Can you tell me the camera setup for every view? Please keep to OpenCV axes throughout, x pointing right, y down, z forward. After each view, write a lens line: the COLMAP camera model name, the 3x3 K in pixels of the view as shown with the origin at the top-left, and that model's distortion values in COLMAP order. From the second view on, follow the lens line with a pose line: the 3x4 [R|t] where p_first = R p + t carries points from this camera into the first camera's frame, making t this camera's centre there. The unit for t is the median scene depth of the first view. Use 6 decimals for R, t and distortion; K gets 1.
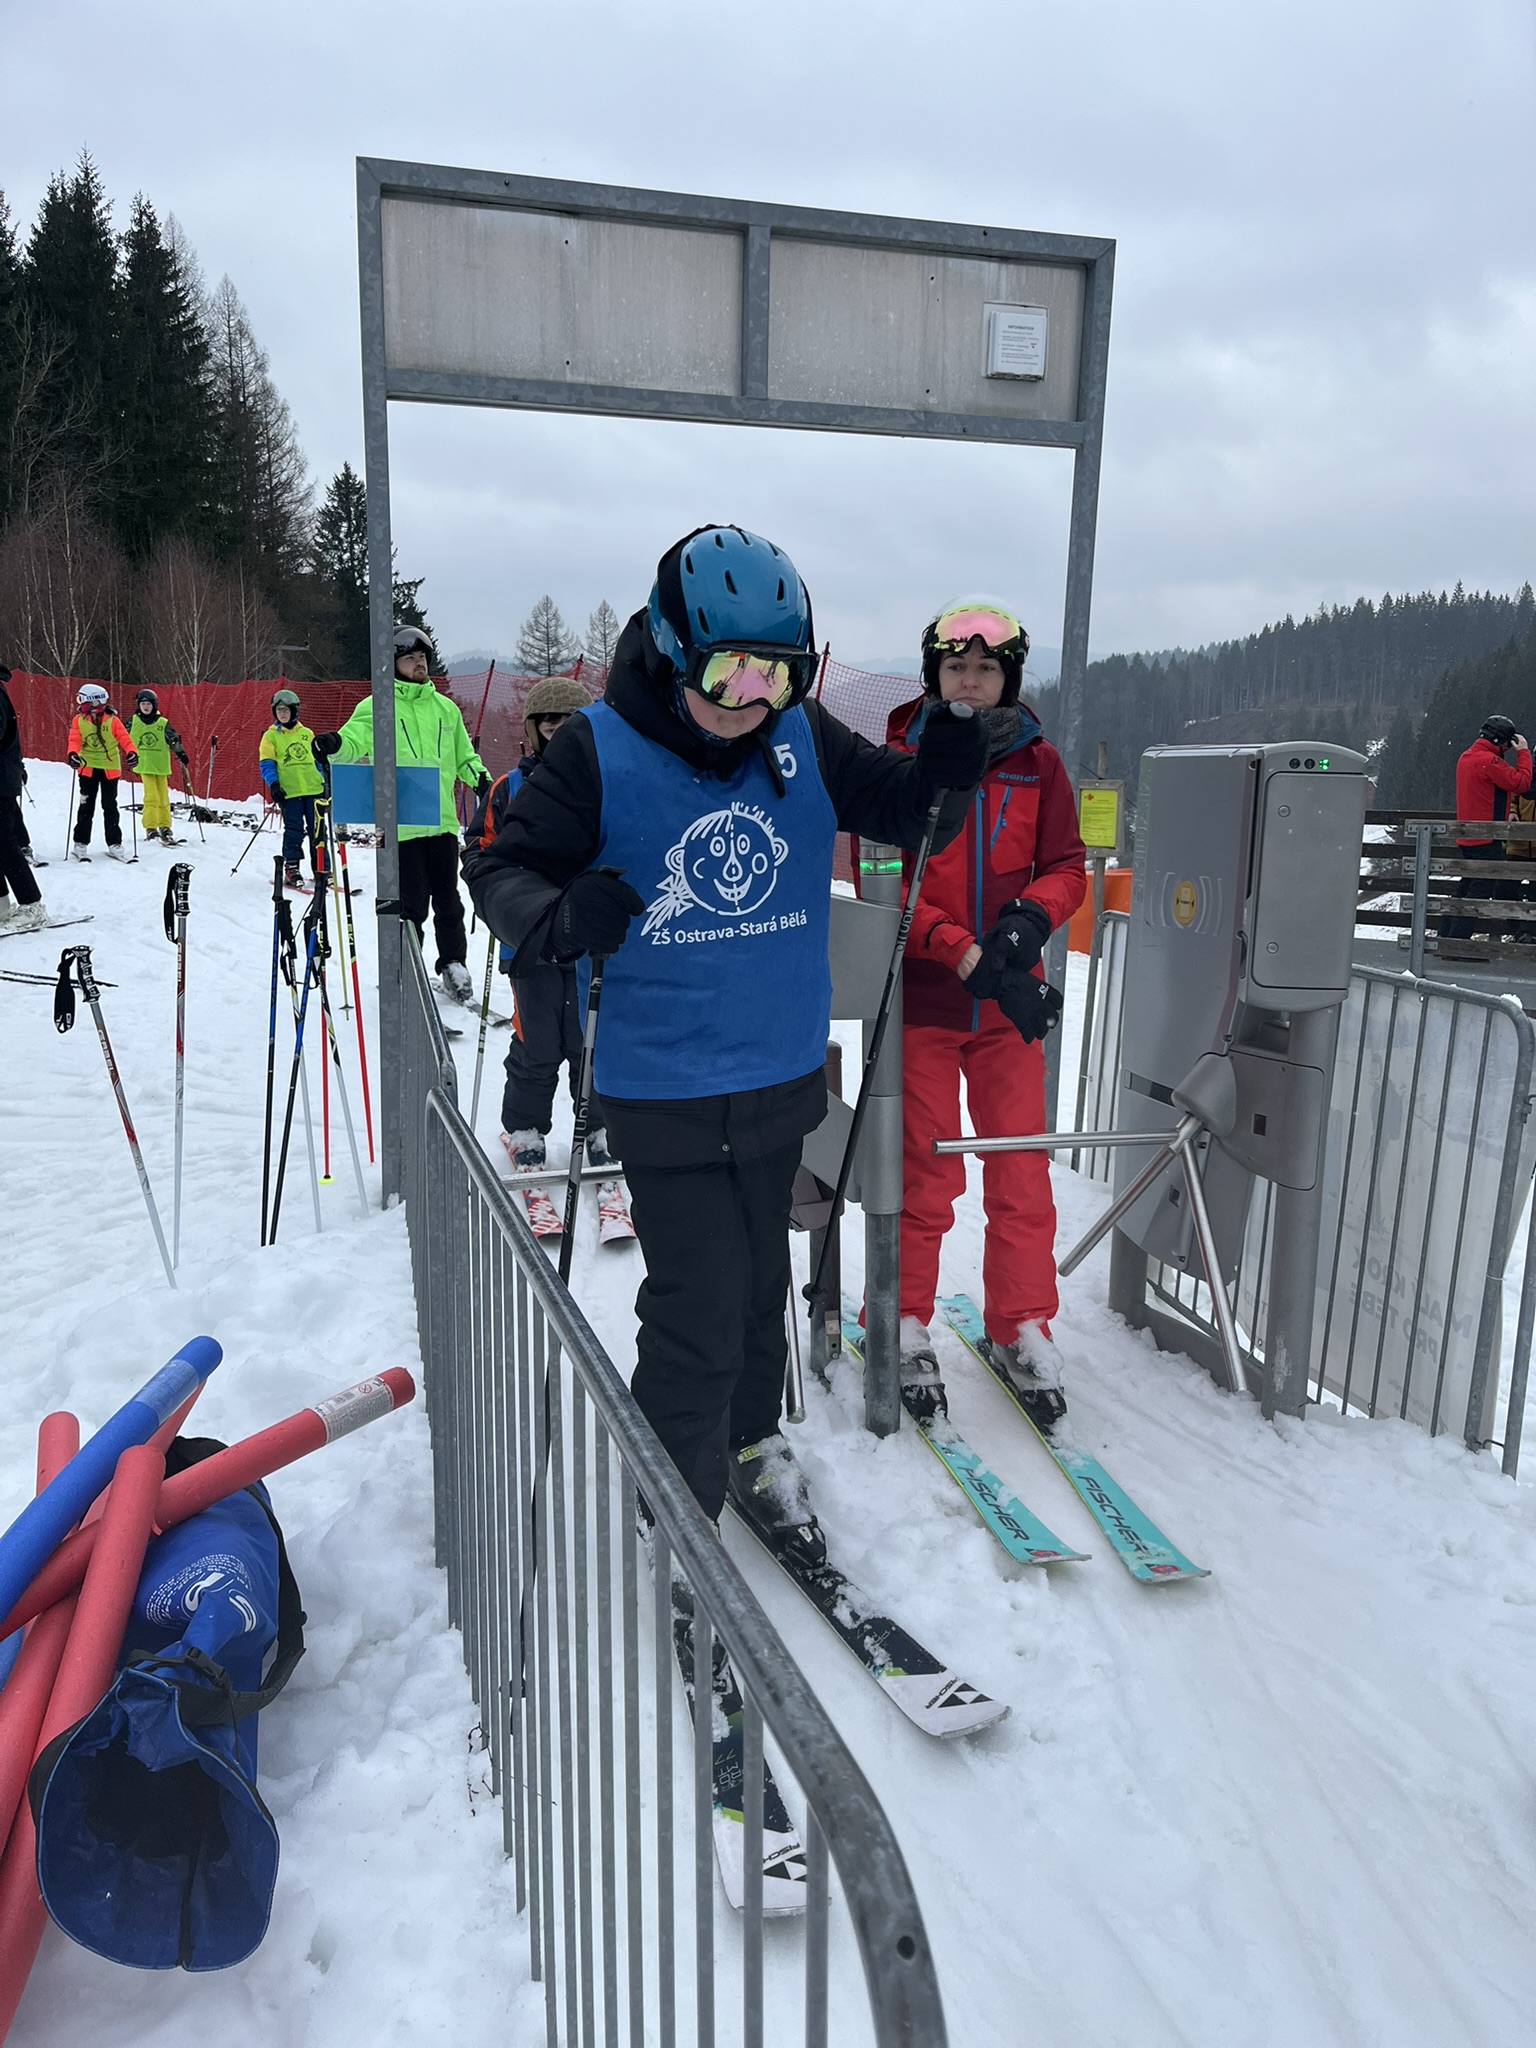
lens RADIAL K [[1527.2, 0, 801.6], [0, 1527.2, 1046.3], [0, 0, 1]] dist [0.023983, -0.002619]
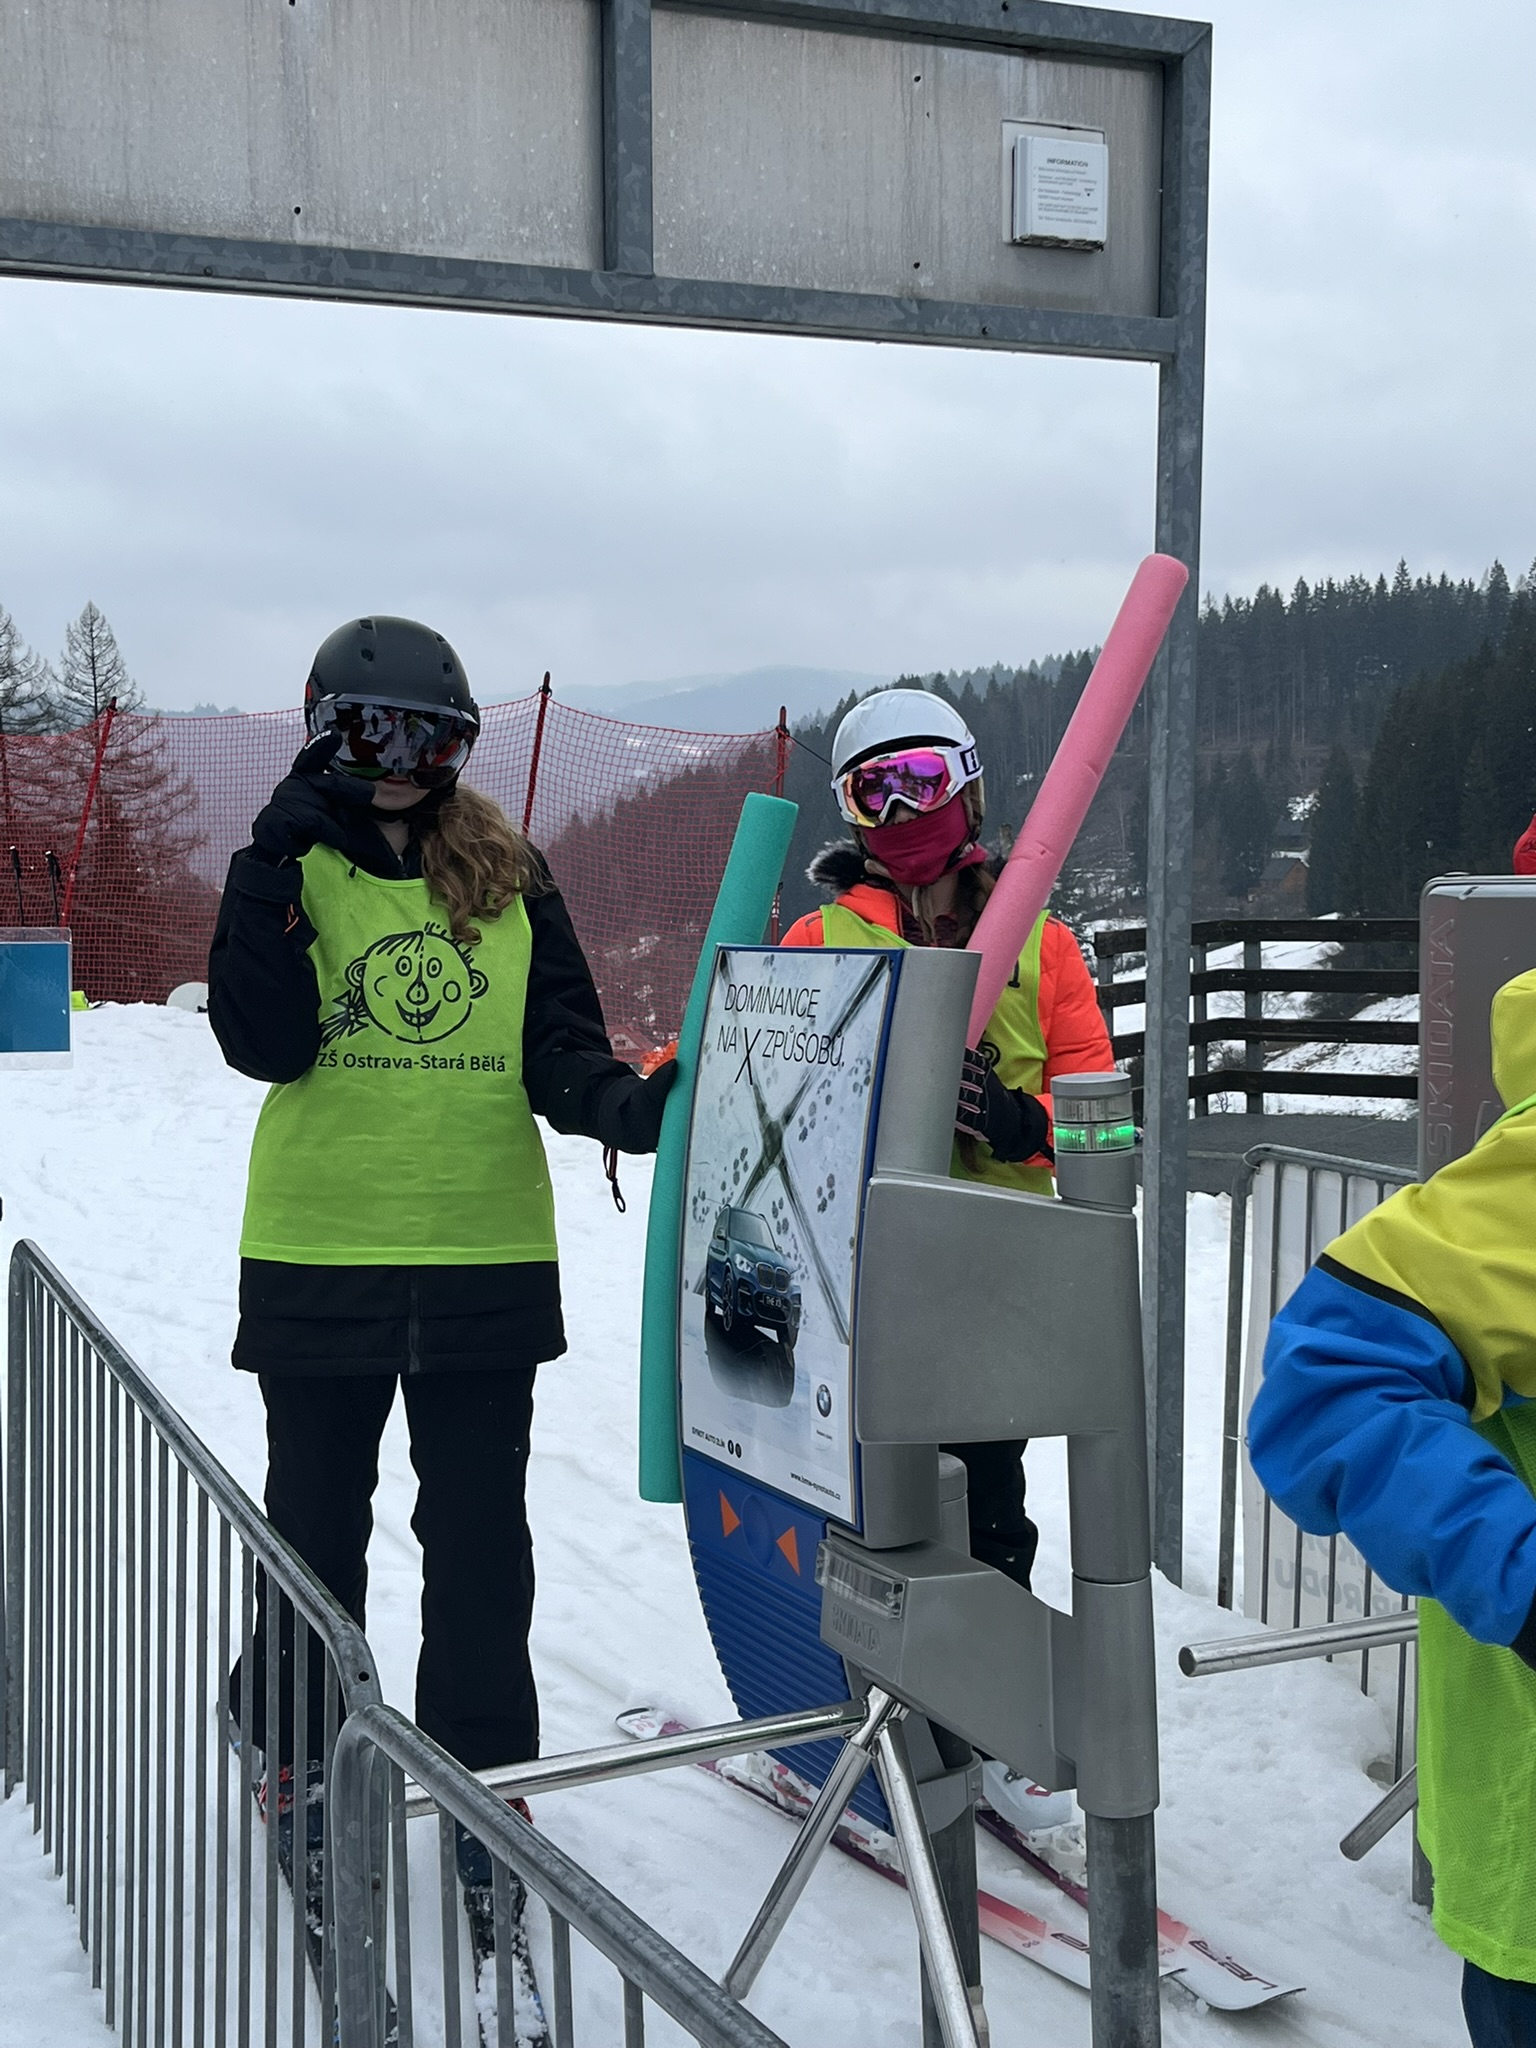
lens RADIAL K [[2472.3, 0, 798.2], [0, 2472.3, 1035.9], [0, 0, 1]] dist [0.032283, 0.000000]
pose [[0.988116, -0.039528, 0.148538, -0.111516], [0.055281, 0.993096, -0.103466, -0.045366], [-0.143422, 0.110448, 0.983479, 0.120936]]
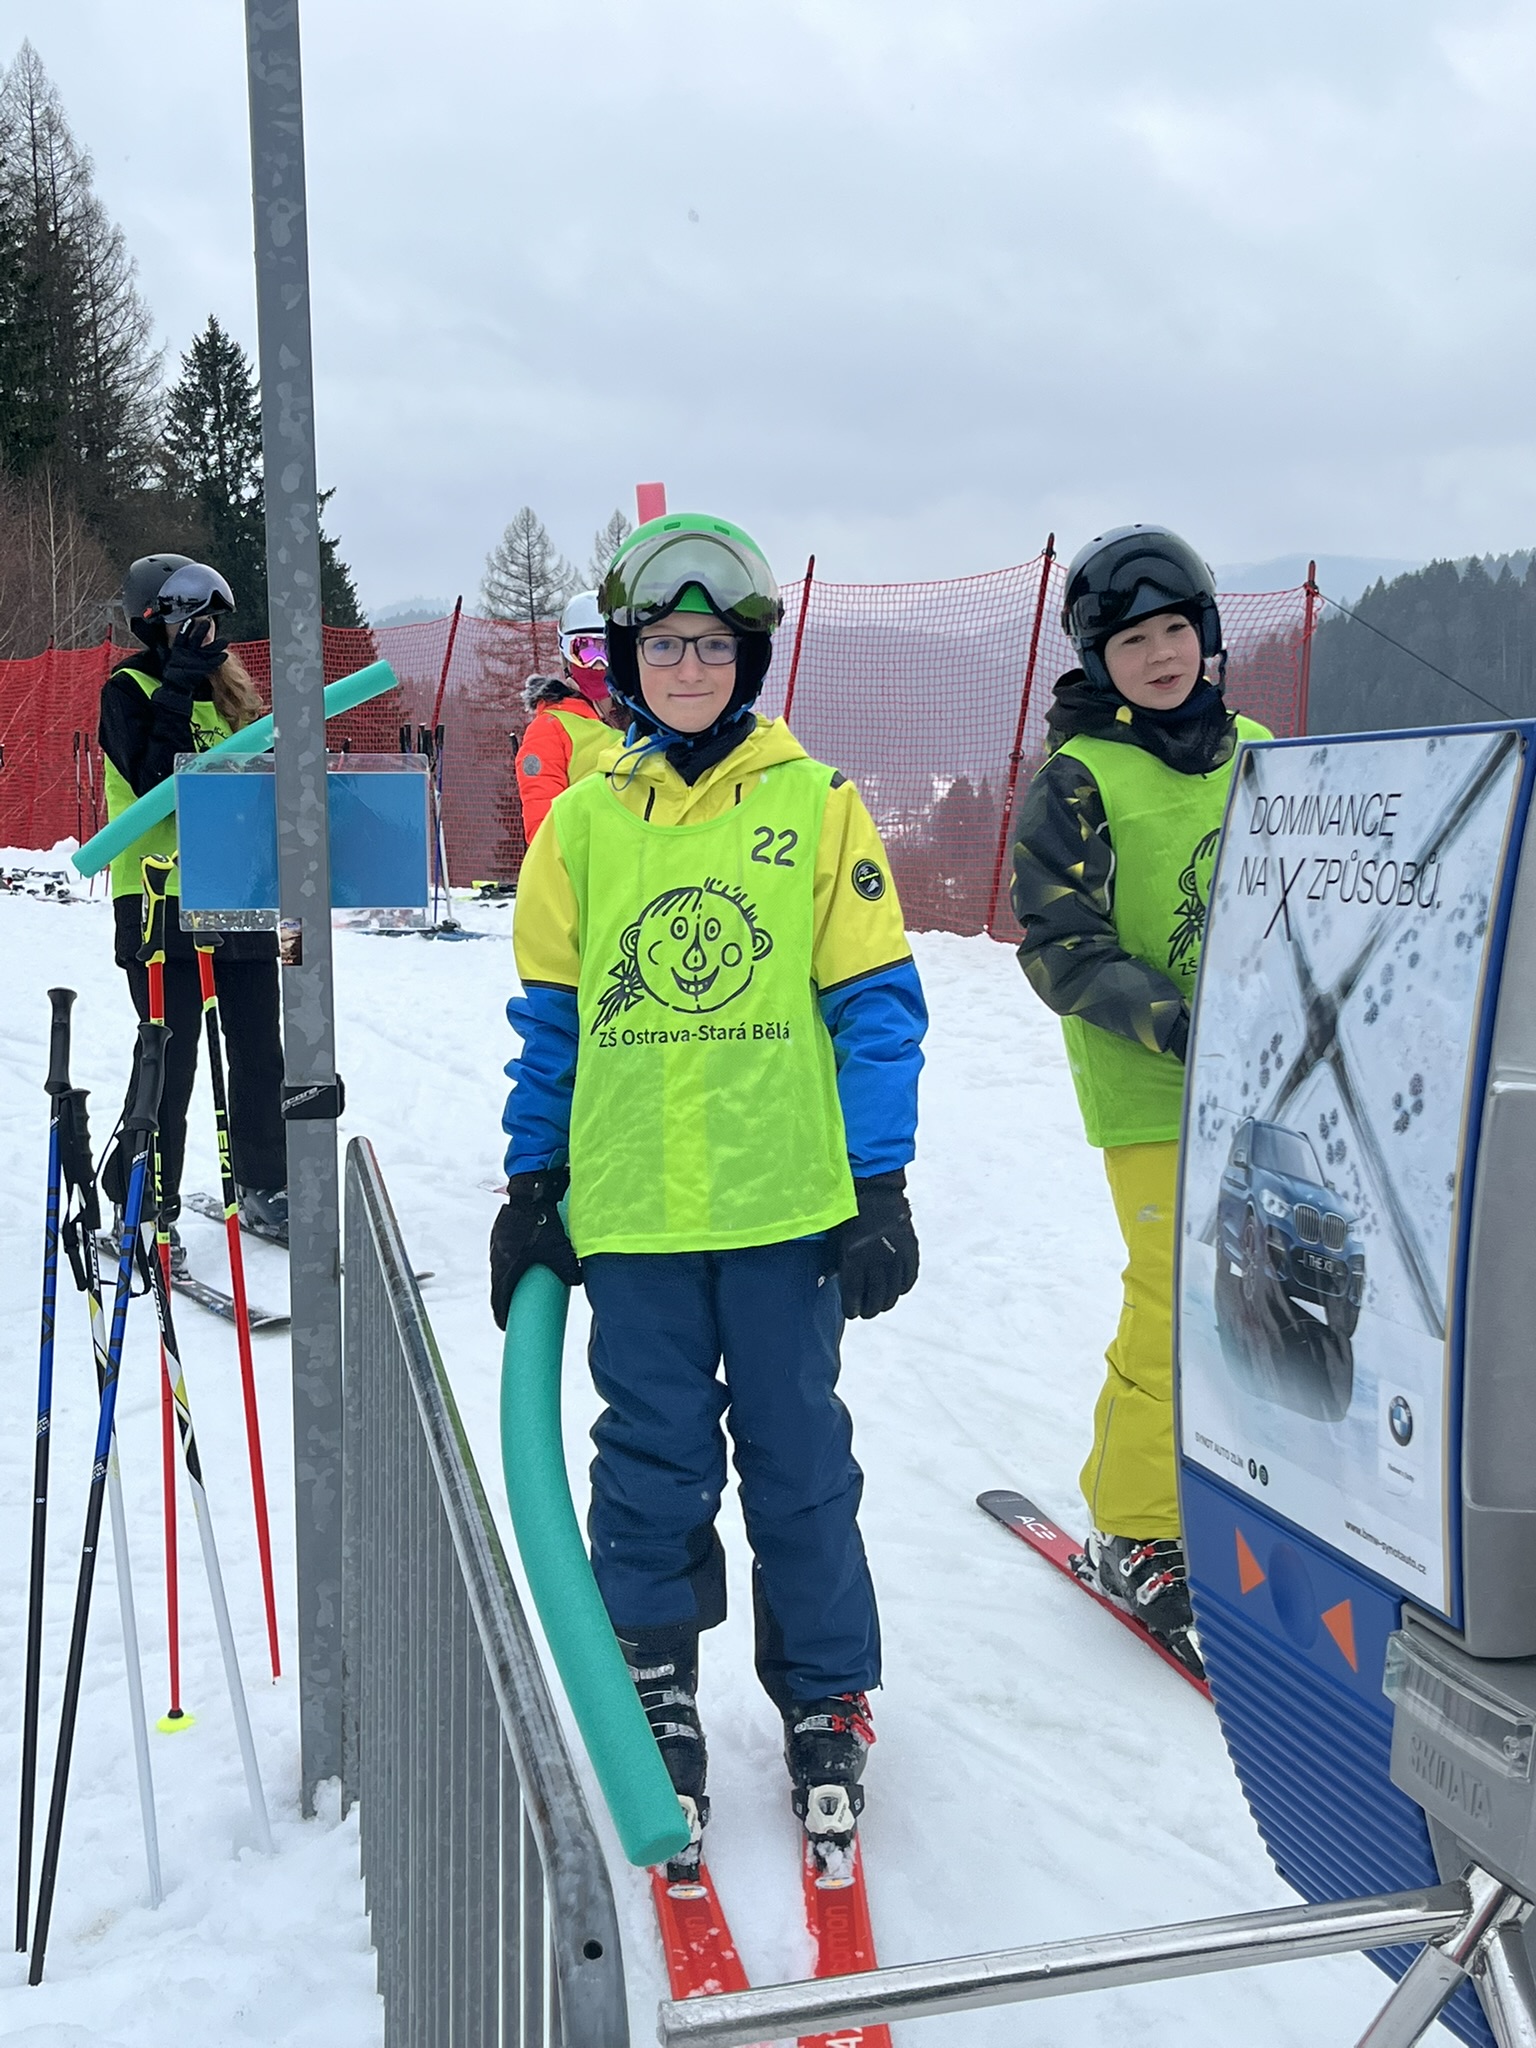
lens RADIAL K [[2472.3, 0, 767.6], [0, 2472.3, 1020.1], [0, 0, 1]] dist [0.032283, 0.000000]
pose [[0.997073, -0.031387, -0.069719, -0.091062], [0.025880, 0.996576, -0.078531, -0.053889], [0.071945, 0.076497, 0.994471, 0.310388]]
